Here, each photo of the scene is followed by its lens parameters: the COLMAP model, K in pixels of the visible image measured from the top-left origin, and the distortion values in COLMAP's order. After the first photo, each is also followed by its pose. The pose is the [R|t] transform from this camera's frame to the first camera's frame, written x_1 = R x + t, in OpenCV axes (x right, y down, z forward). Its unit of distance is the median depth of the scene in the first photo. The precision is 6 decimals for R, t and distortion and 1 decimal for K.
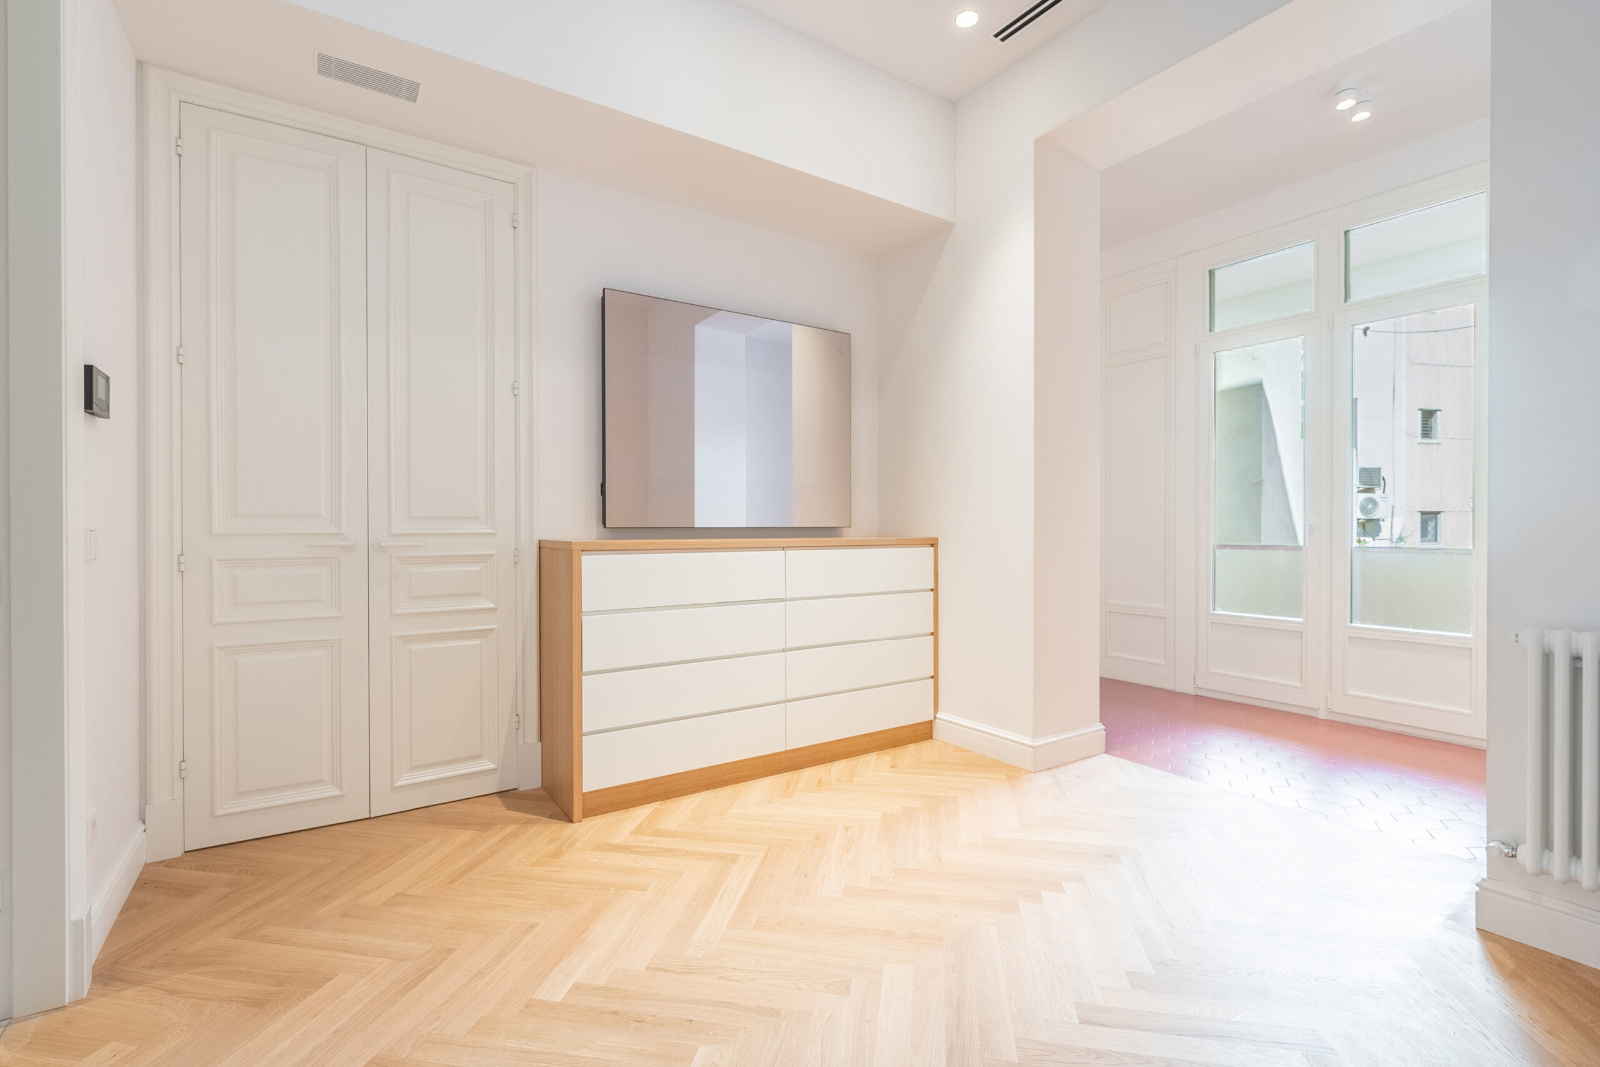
lens RADIAL K [[702.1, 0, 797.7], [0, 702.1, 532.9], [0, 0, 1]] dist [0.001607, -0.000743]
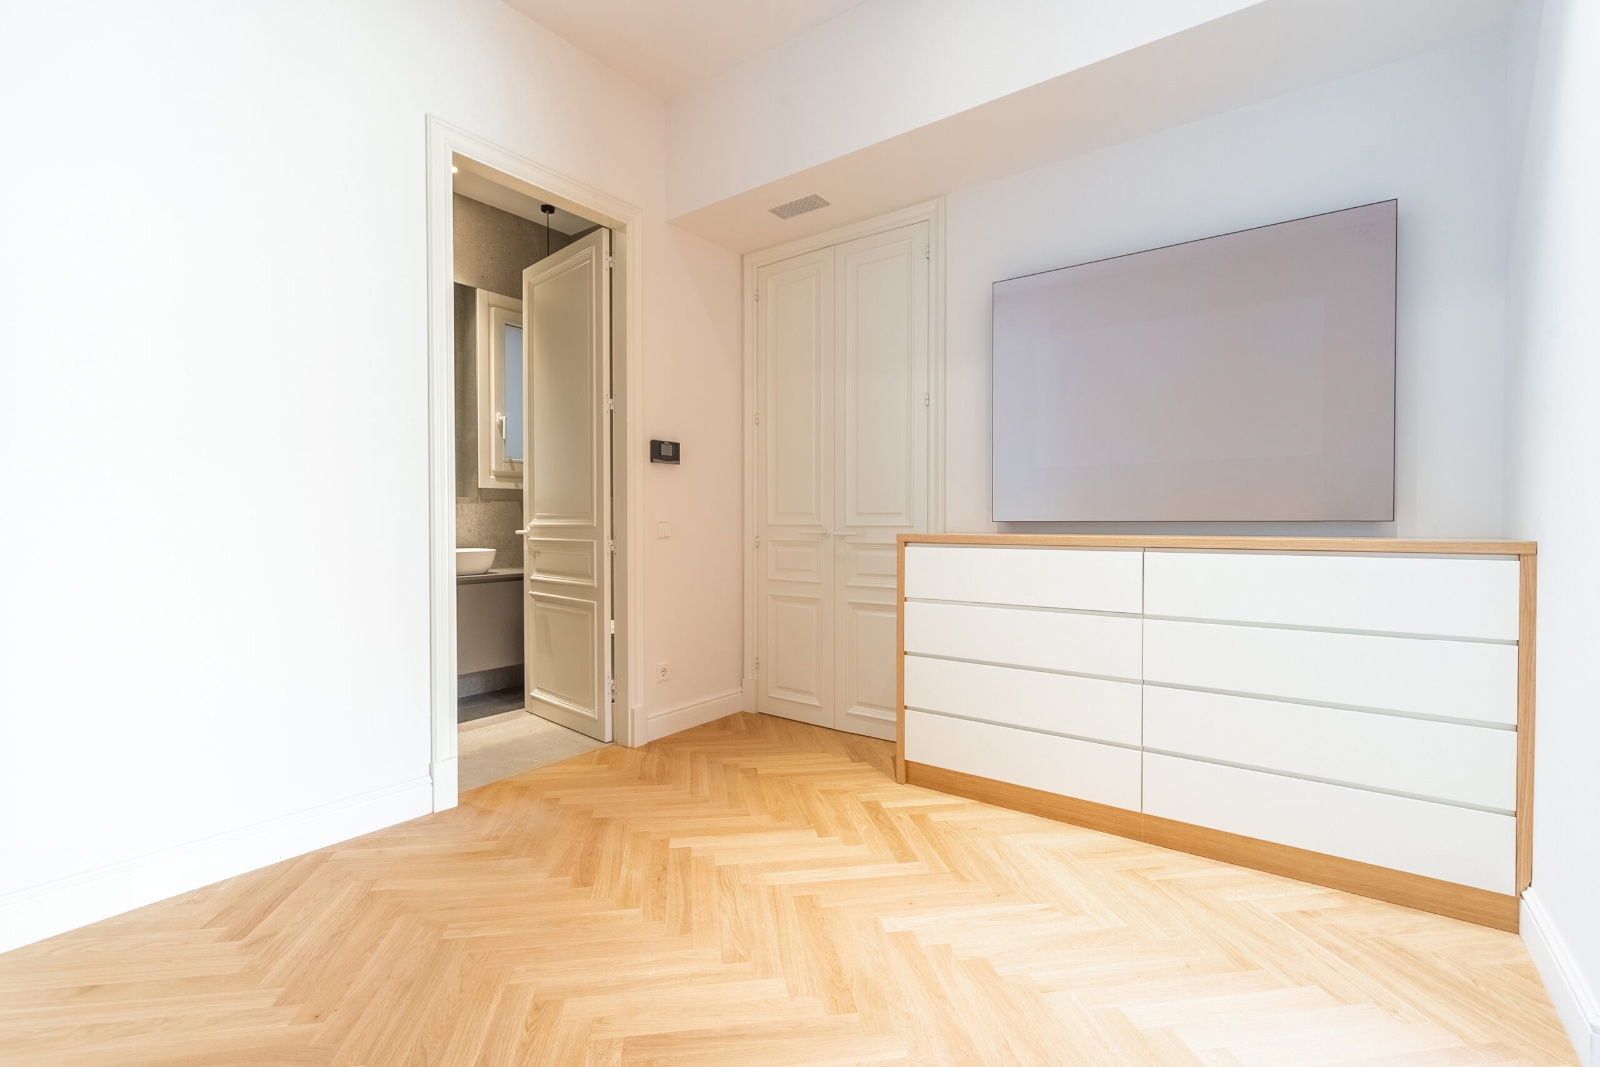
lens RADIAL K [[702.1, 0, 797.7], [0, 702.1, 532.9], [0, 0, 1]] dist [0.001607, -0.000743]
pose [[0.347522, 0.017027, -0.937517, 0.677795], [-0.009002, 0.999850, 0.014822, -0.003818], [0.937628, 0.003288, 0.347623, 0.457859]]
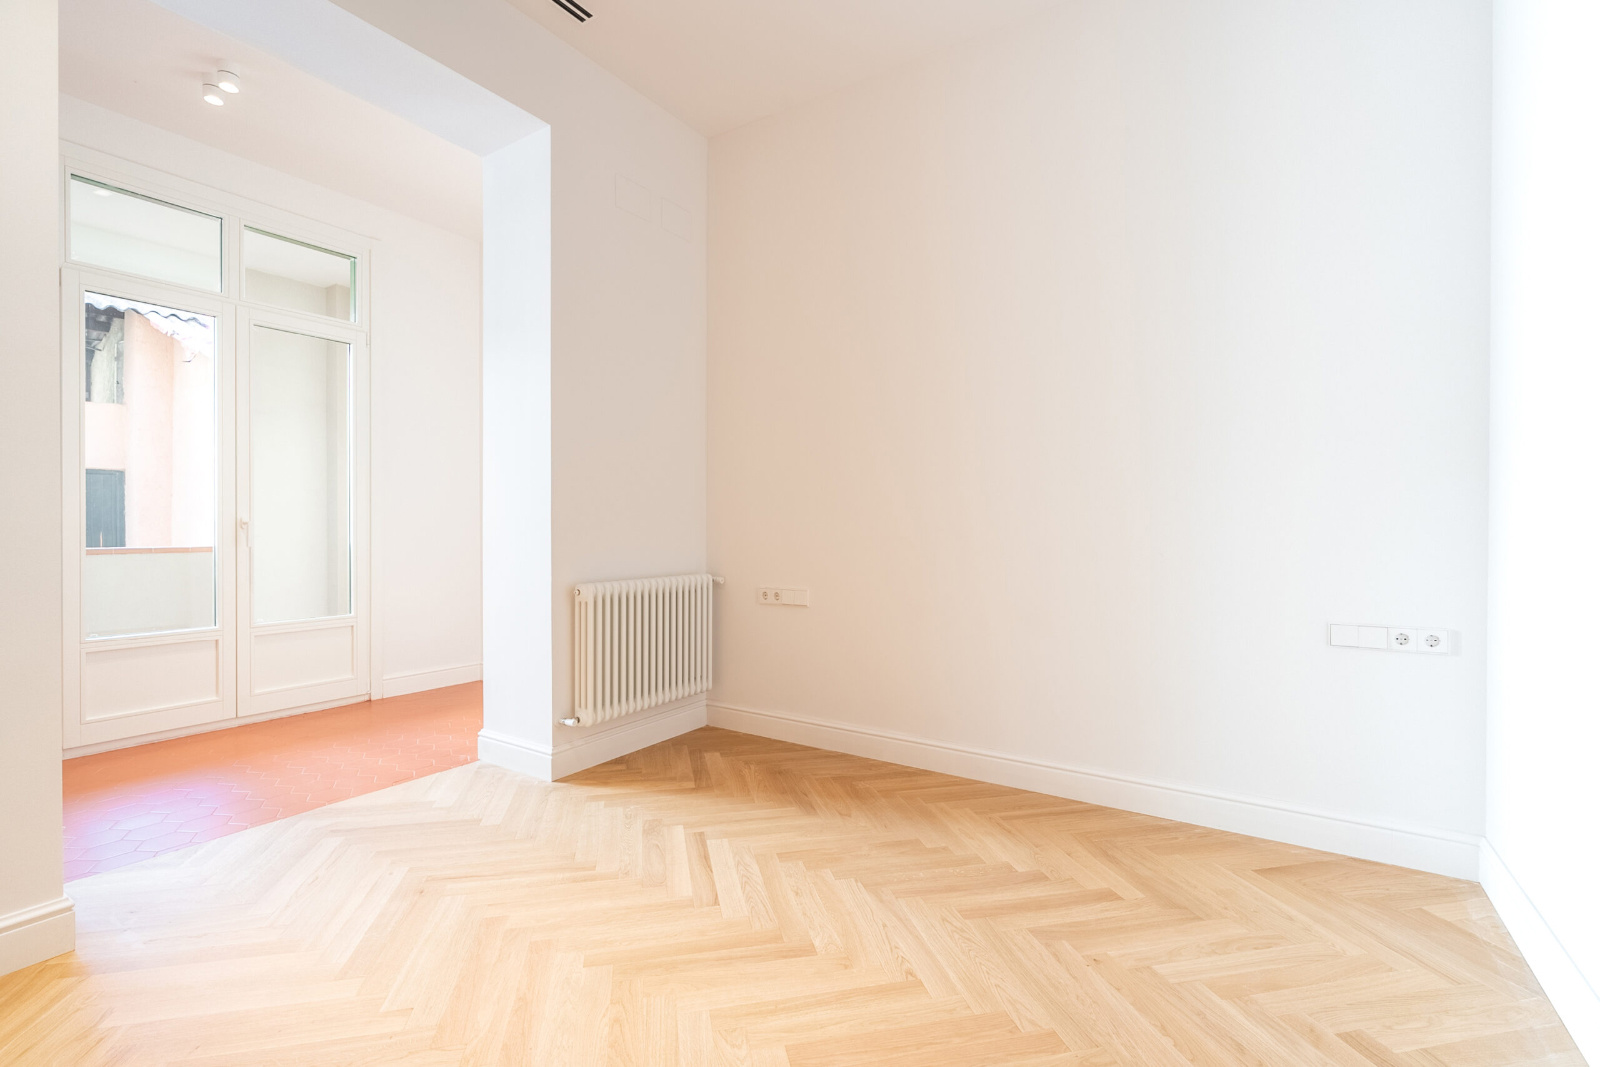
lens RADIAL K [[716.6, 0, 782.2], [0, 716.6, 533.7], [0, 0, 1]] dist [0.002031, 0.000421]
pose [[-0.384094, -0.005688, 0.923277, -0.506484], [0.006596, 0.999939, 0.008905, -0.000684], [-0.923271, 0.009511, -0.384033, 0.815301]]
